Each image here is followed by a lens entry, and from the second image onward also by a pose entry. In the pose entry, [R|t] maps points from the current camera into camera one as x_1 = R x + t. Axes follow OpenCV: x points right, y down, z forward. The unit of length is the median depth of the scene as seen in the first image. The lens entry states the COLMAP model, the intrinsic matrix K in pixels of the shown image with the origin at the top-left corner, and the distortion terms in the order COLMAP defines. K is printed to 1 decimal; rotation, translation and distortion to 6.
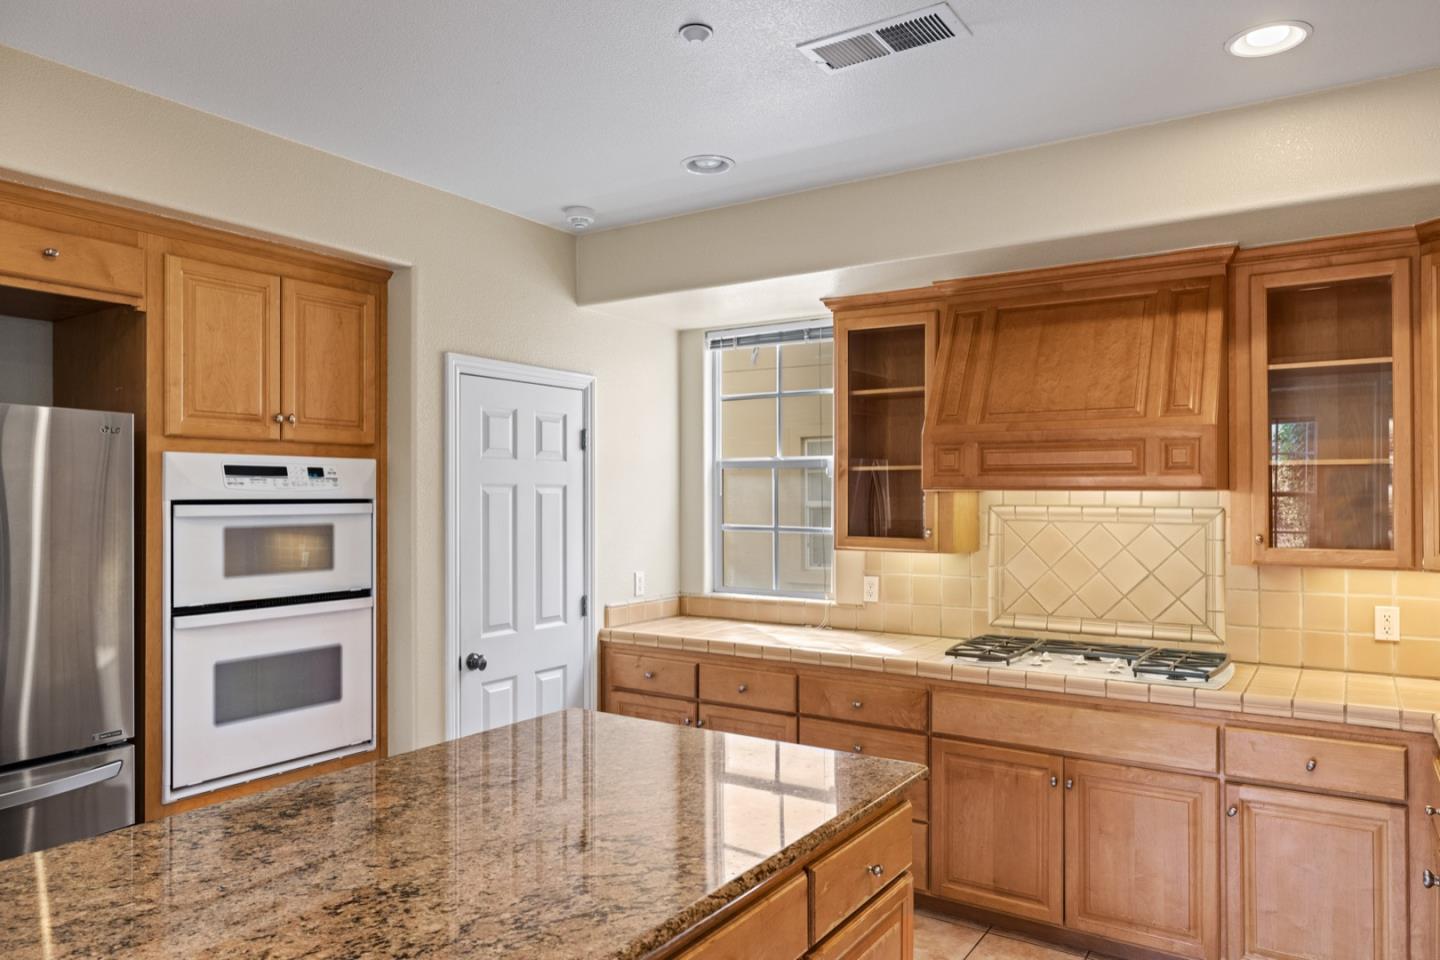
lens RADIAL K [[964.8, 0, 714.6], [0, 964.8, 493.4], [0, 0, 1]] dist [-0.010178, 0.009403]
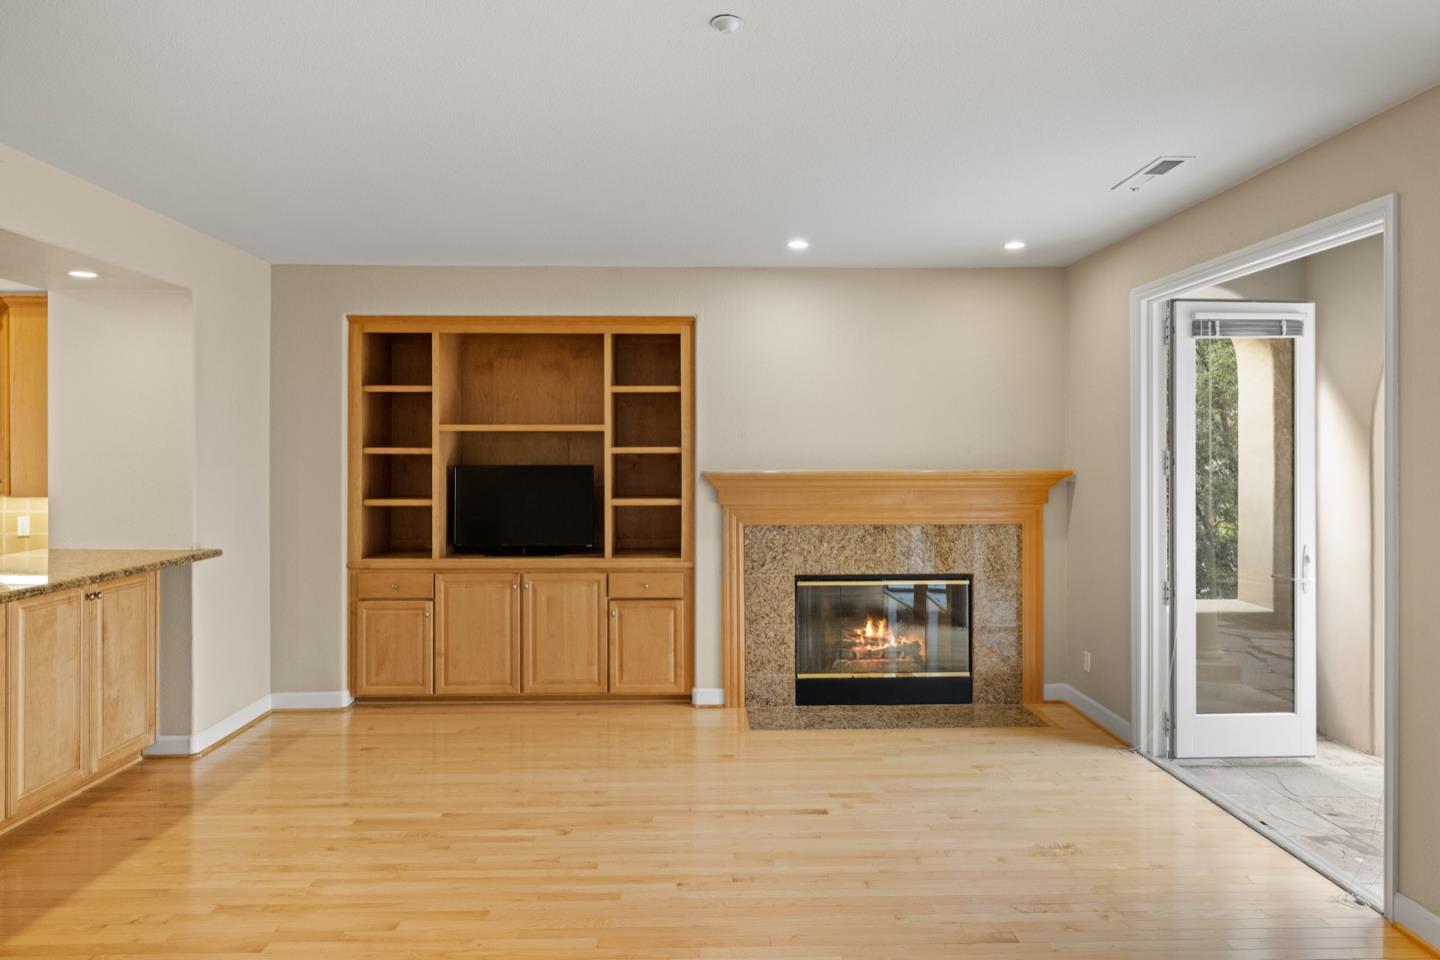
lens RADIAL K [[856.1, 0, 718.8], [0, 856.1, 452.2], [0, 0, 1]] dist [-0.009121, 0.006306]
pose [[0.813638, 0.000283, 0.581371, 0.754542], [0.000541, 0.999999, -0.001244, 0.002146], [-0.581371, 0.001327, 0.813638, -0.927417]]
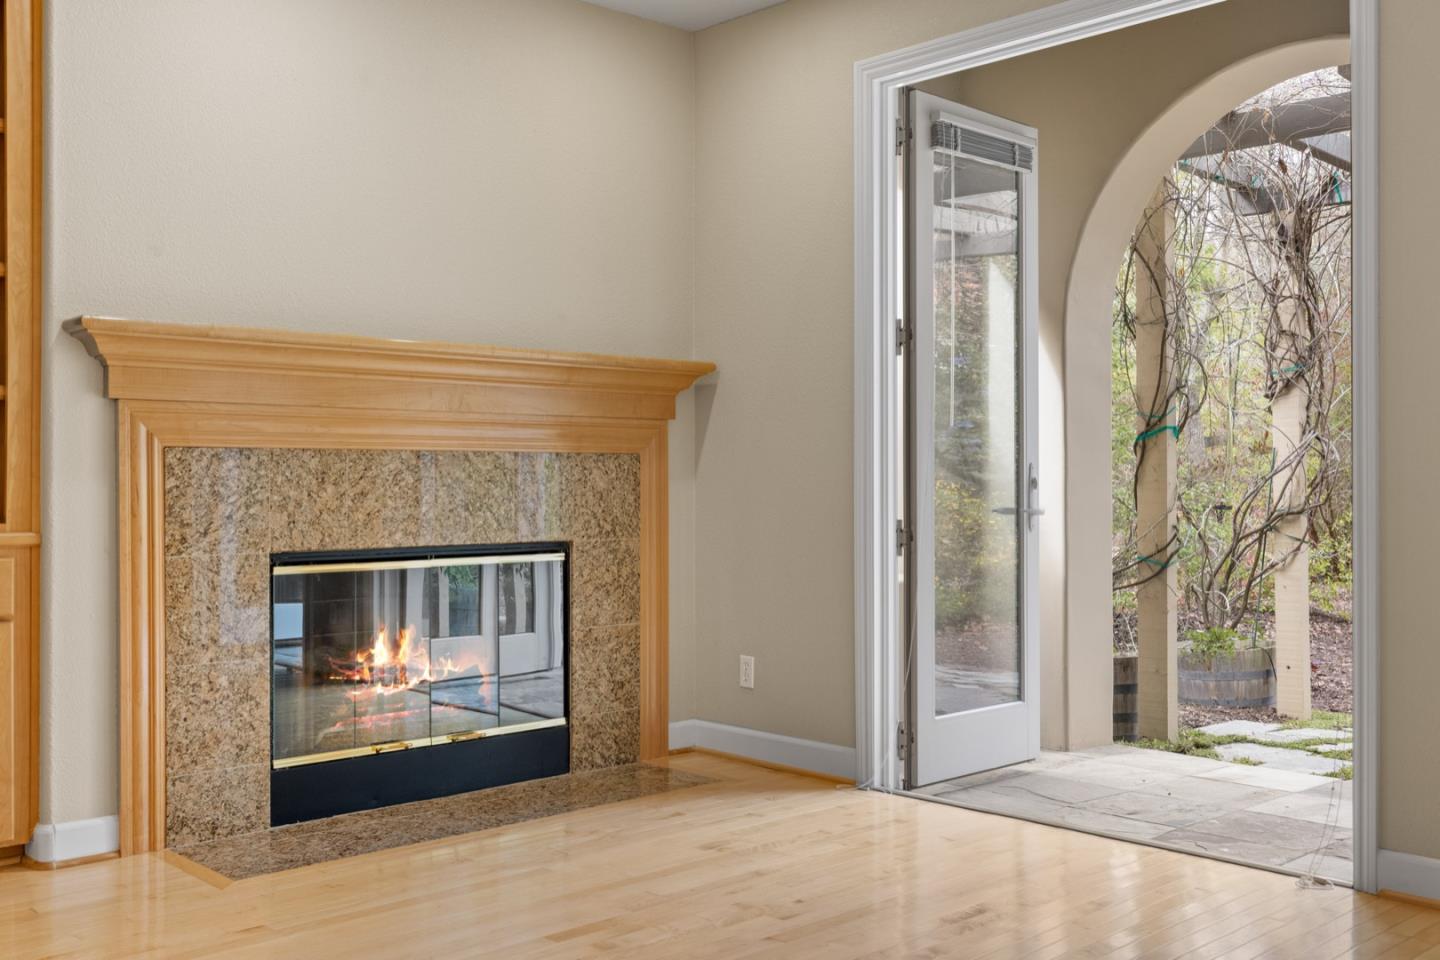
lens RADIAL K [[1403.8, 0, 720.6], [0, 1403.8, 479.2], [0, 0, 1]] dist [0.000613, 0.000000]
pose [[0.218708, 0.001313, 0.975789, 0.674422], [0.001093, 0.999998, -0.001590, 0.153021], [-0.975790, 0.001414, 0.218706, -0.419343]]
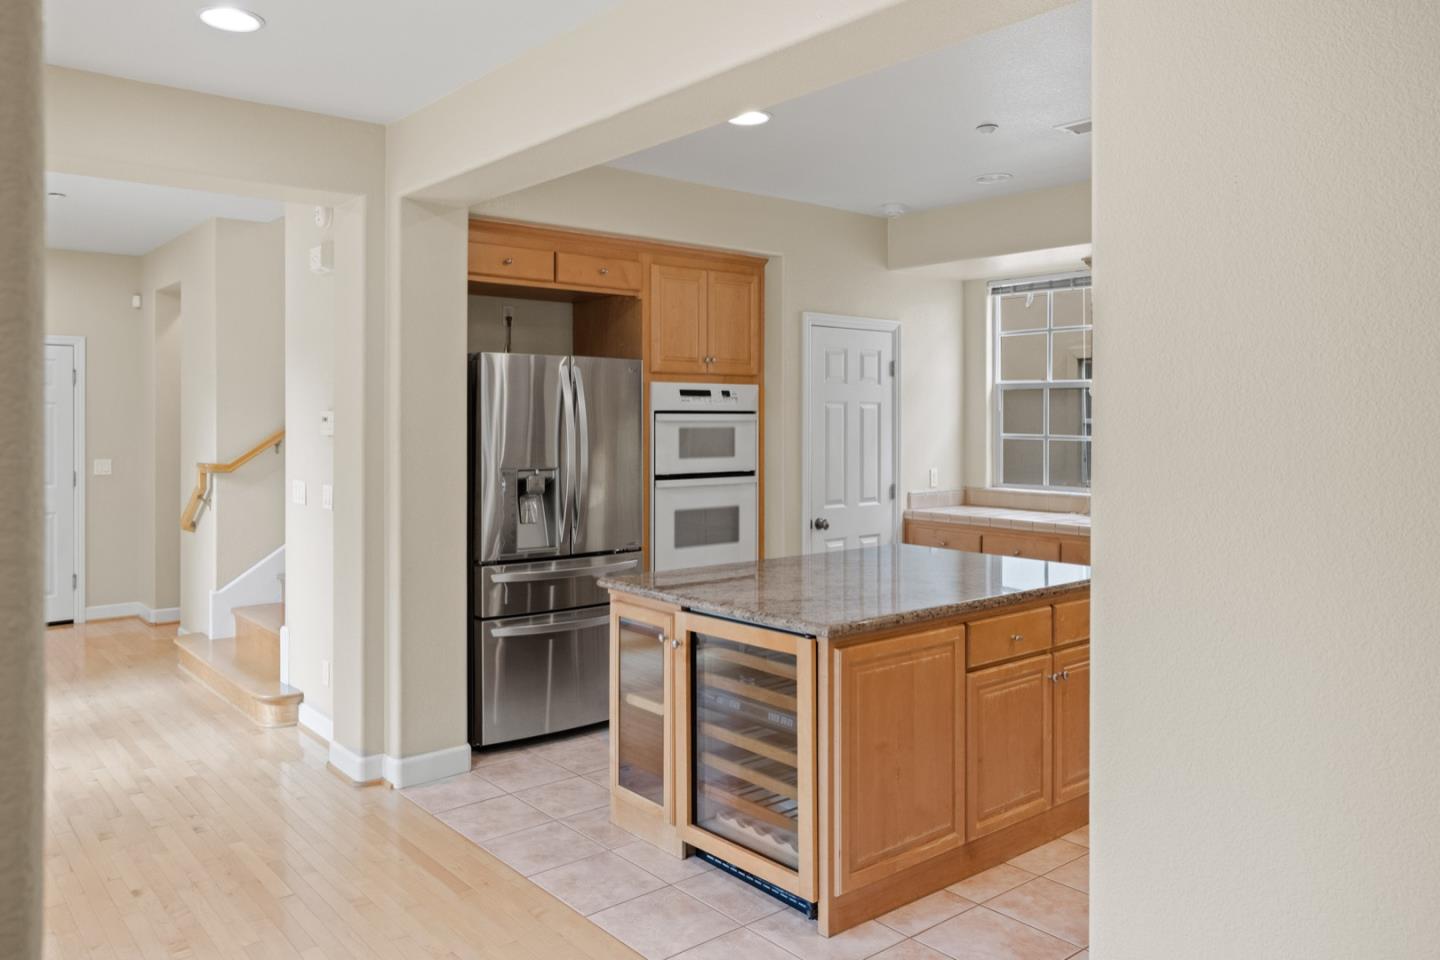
lens RADIAL K [[1038.9, 0, 636.0], [0, 1038.9, 413.9], [0, 0, 1]] dist [-0.003406, 0.003971]
pose [[0.947245, 0.002027, -0.320503, -0.012015], [-0.002258, 0.999997, -0.000348, 0.011073], [0.320501, 0.001053, 0.947248, -0.601534]]
